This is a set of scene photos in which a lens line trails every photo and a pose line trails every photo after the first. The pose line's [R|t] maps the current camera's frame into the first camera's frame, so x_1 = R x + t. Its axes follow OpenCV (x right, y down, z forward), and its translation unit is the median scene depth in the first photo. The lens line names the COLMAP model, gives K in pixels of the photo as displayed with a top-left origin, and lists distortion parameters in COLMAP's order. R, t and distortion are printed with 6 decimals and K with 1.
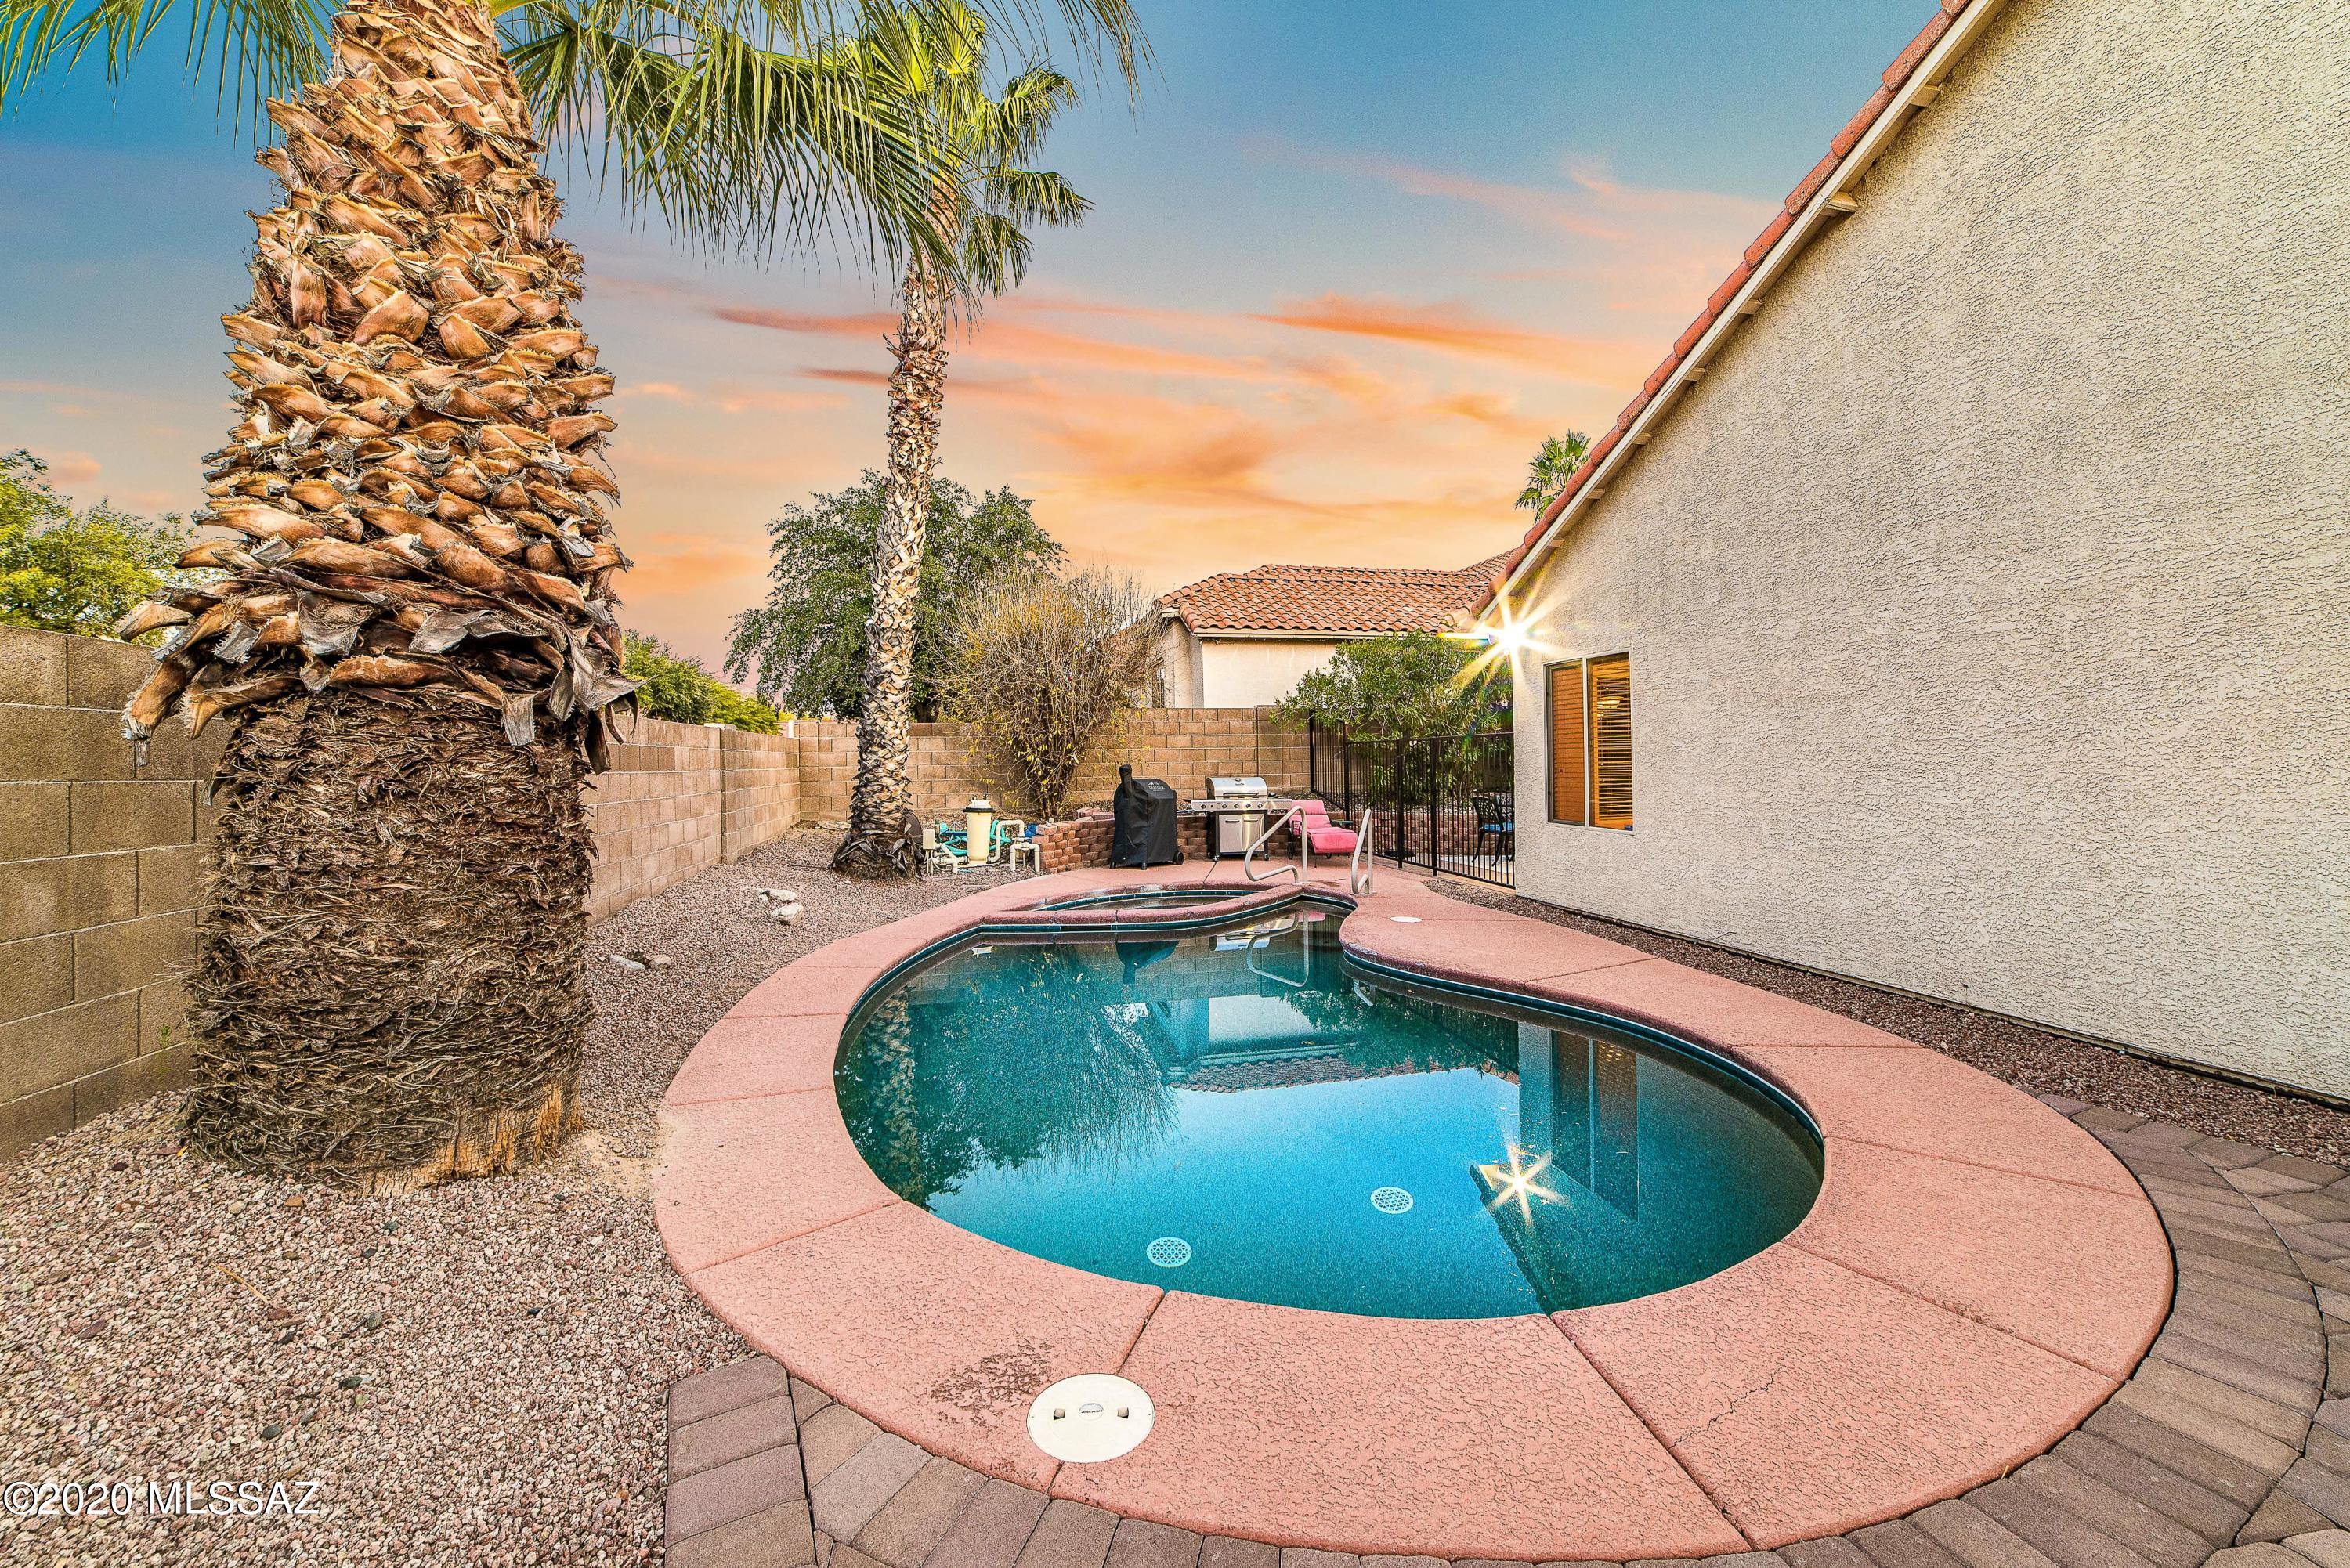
lens RADIAL K [[909.8, 0, 1172.0], [0, 909.8, 752.5], [0, 0, 1]] dist [-0.031685, 0.012923]
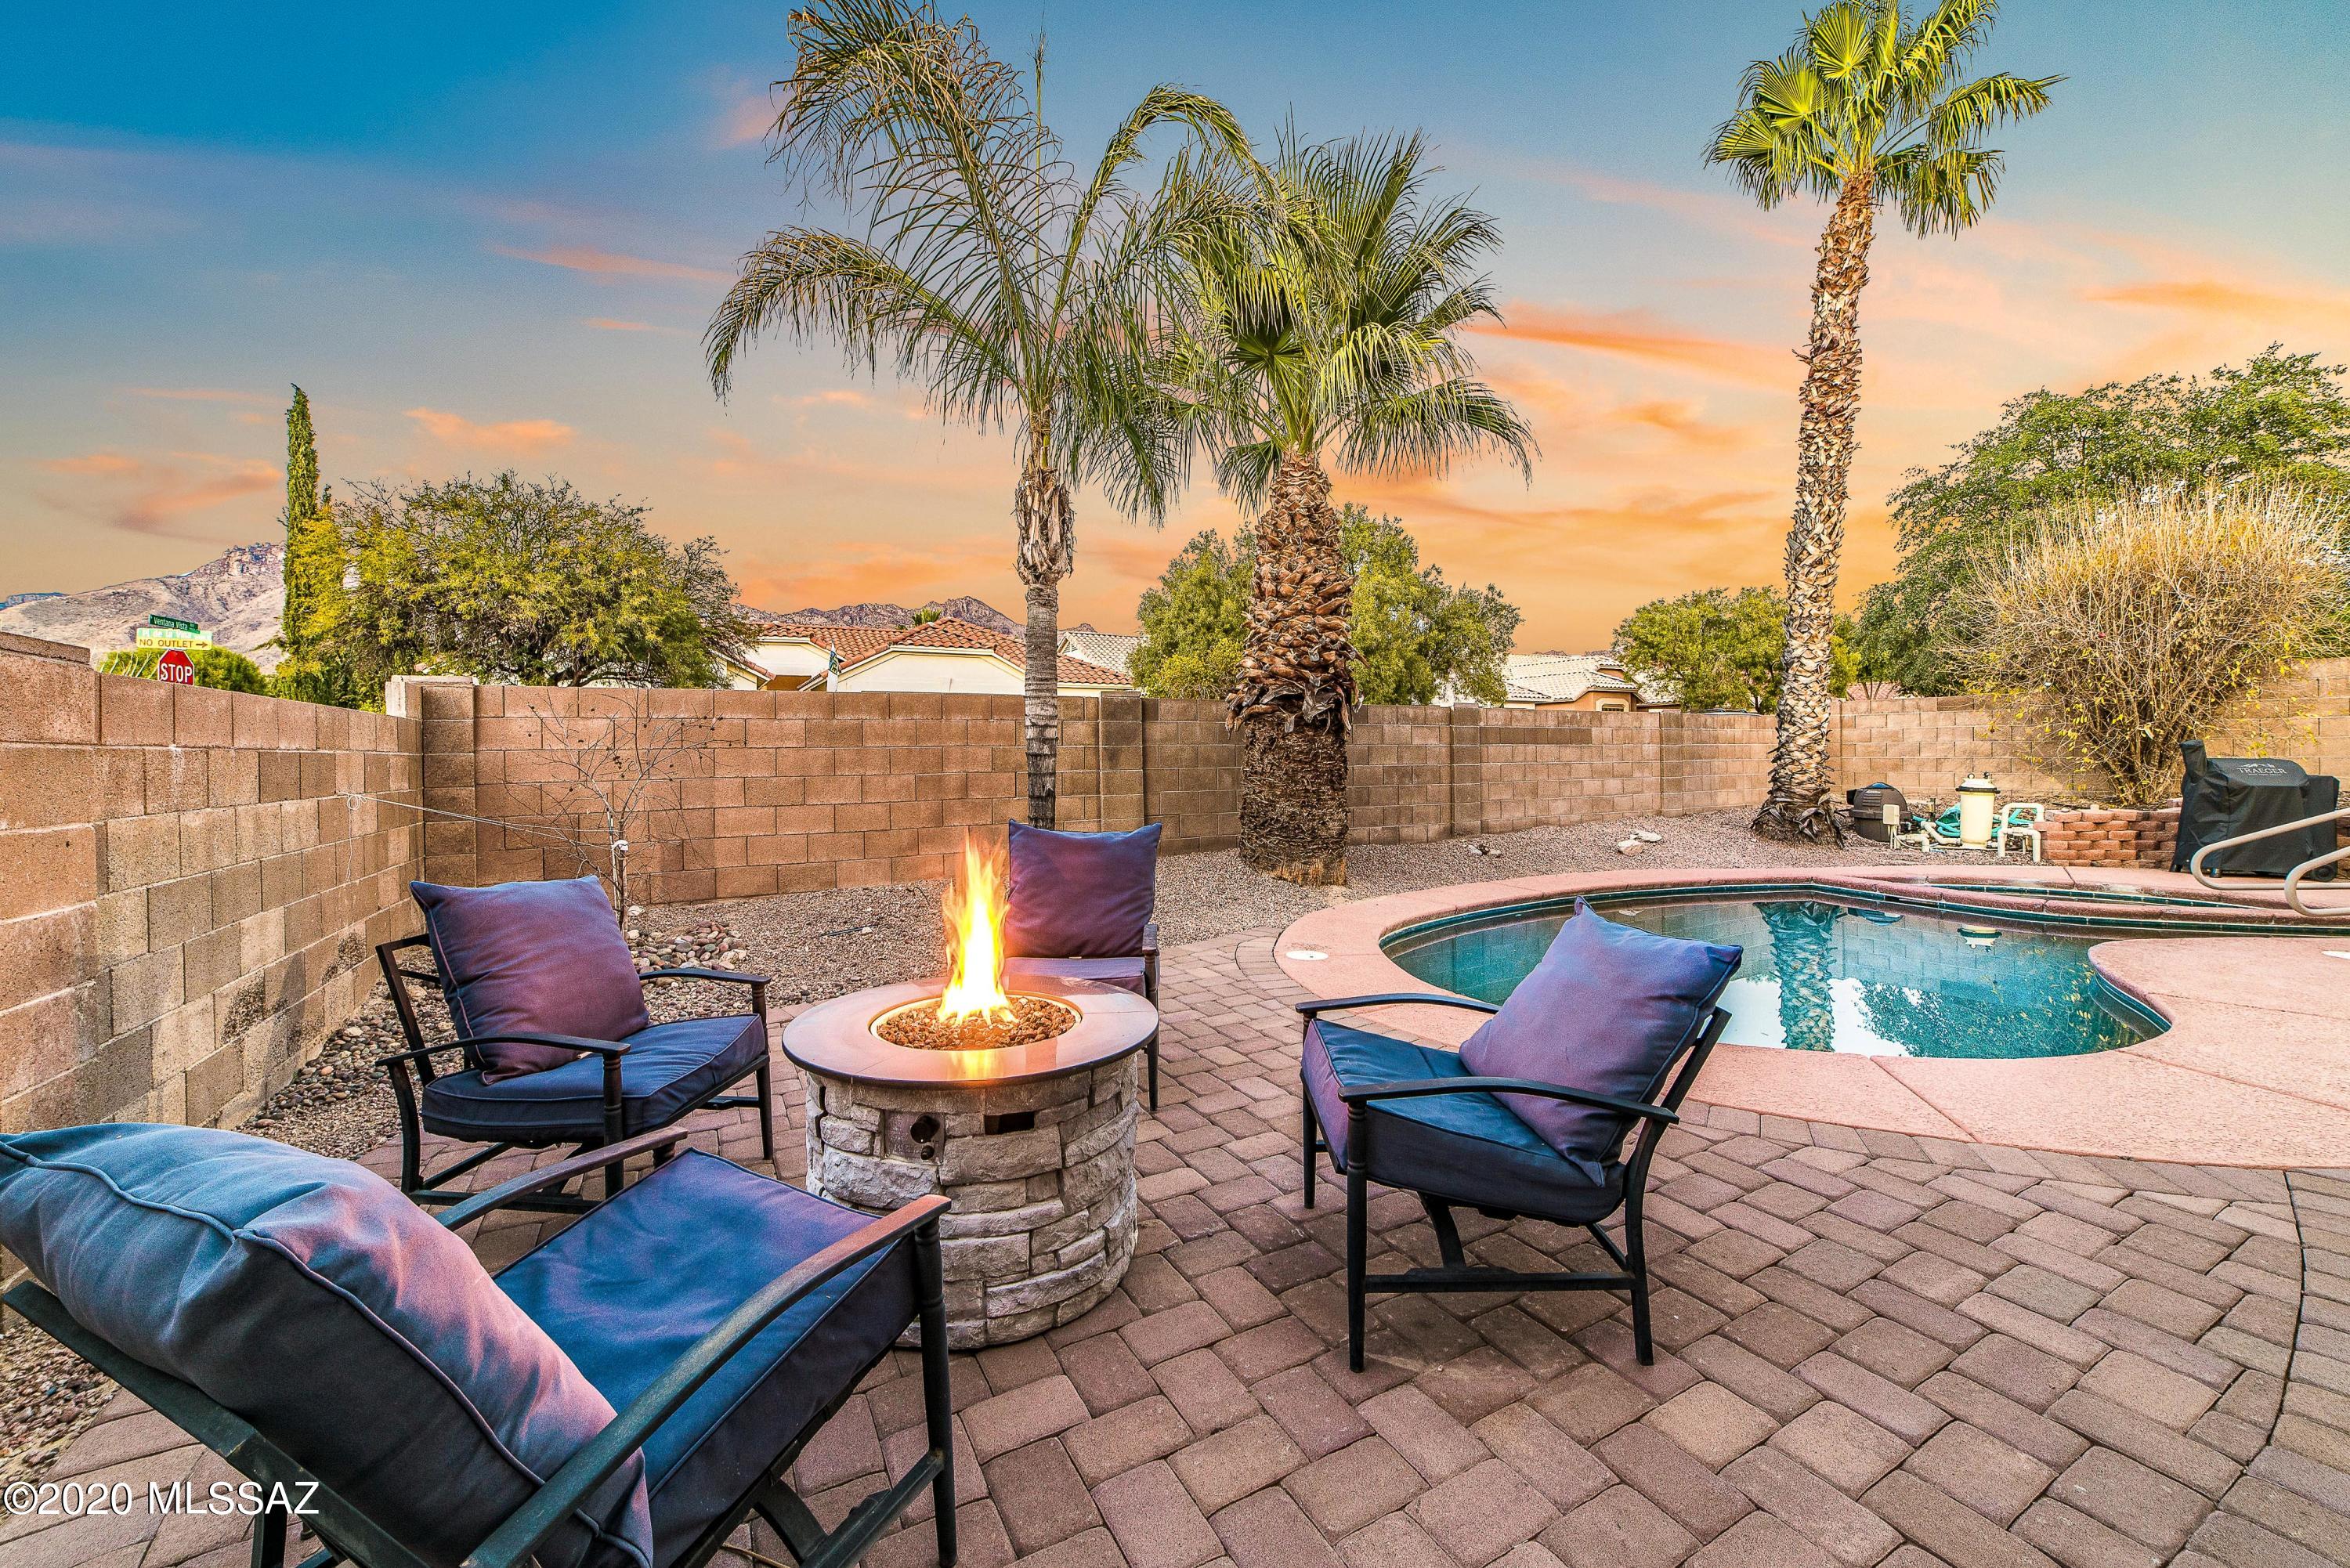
lens RADIAL K [[909.8, 0, 1172.0], [0, 909.8, 752.5], [0, 0, 1]] dist [-0.031685, 0.012923]
pose [[0.297655, 0.009314, -0.954628, 0.769346], [0.013518, 0.999811, 0.013970, 0.004175], [0.954578, -0.017063, 0.297473, -0.091829]]
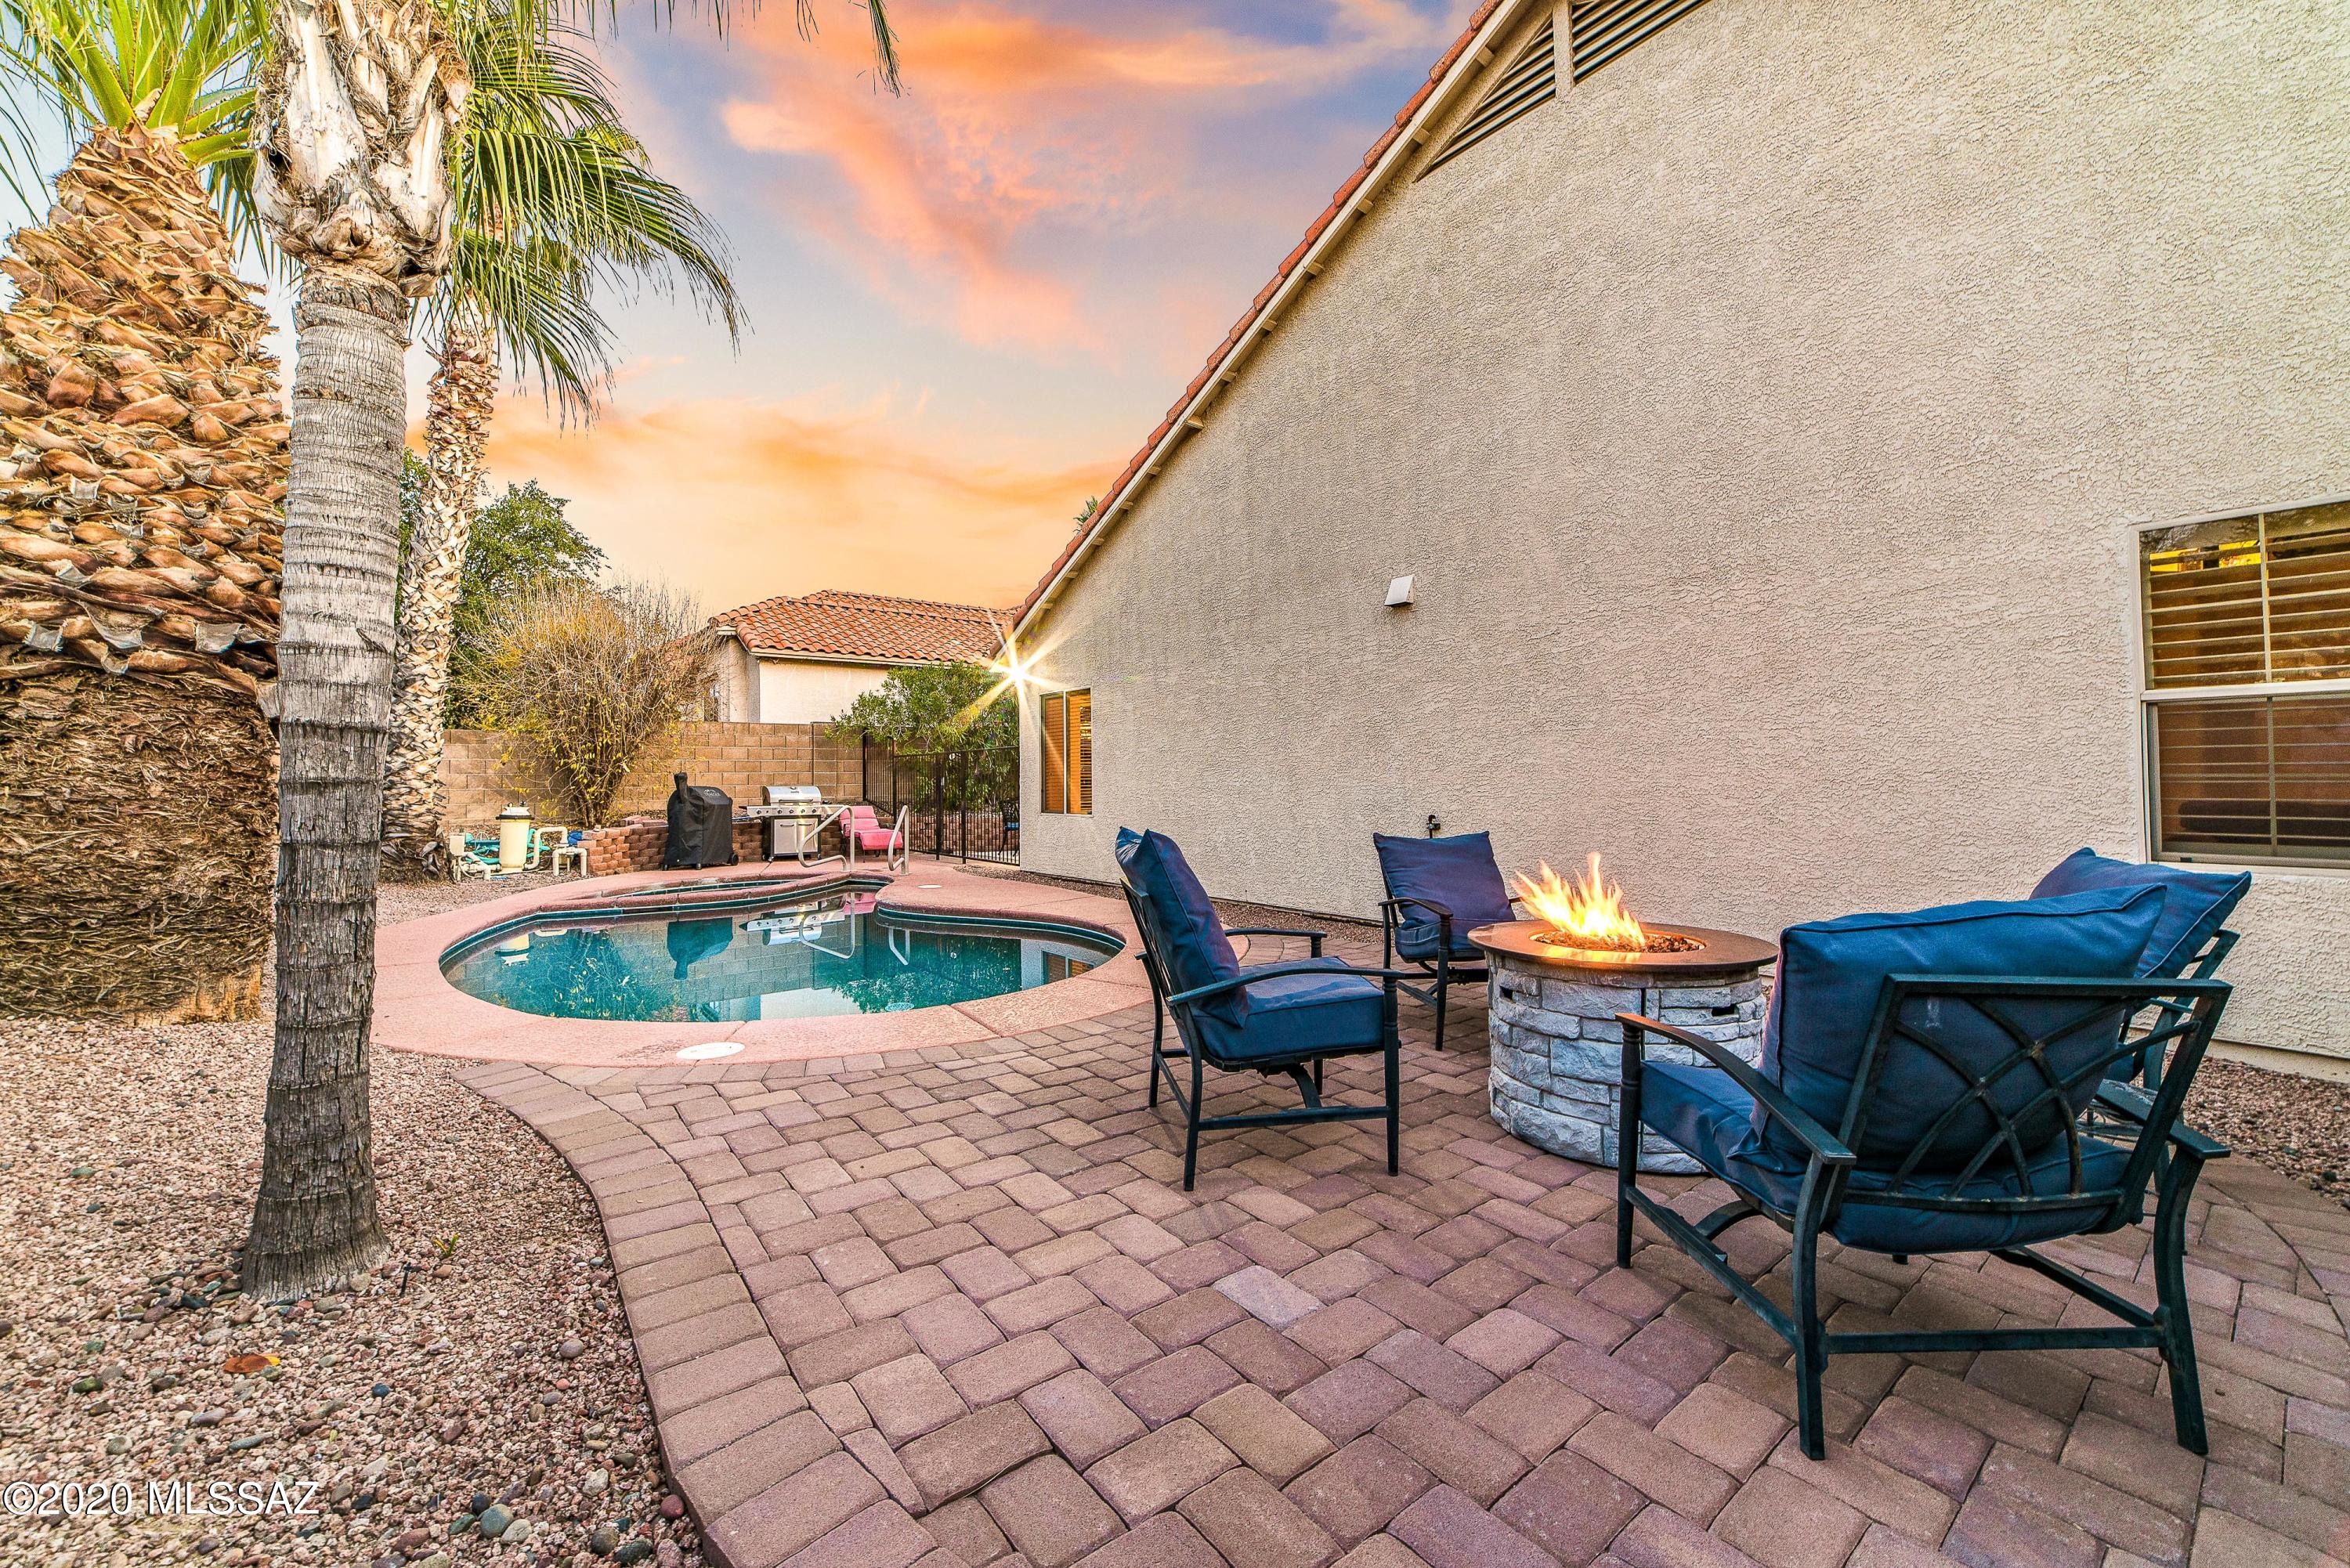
lens RADIAL K [[909.8, 0, 1172.0], [0, 909.8, 752.5], [0, 0, 1]] dist [-0.031685, 0.012923]
pose [[0.892728, 0.016396, 0.450297, -0.025550], [-0.003832, 0.999578, -0.028798, 0.033954], [-0.450579, 0.023983, 0.892414, -0.380942]]
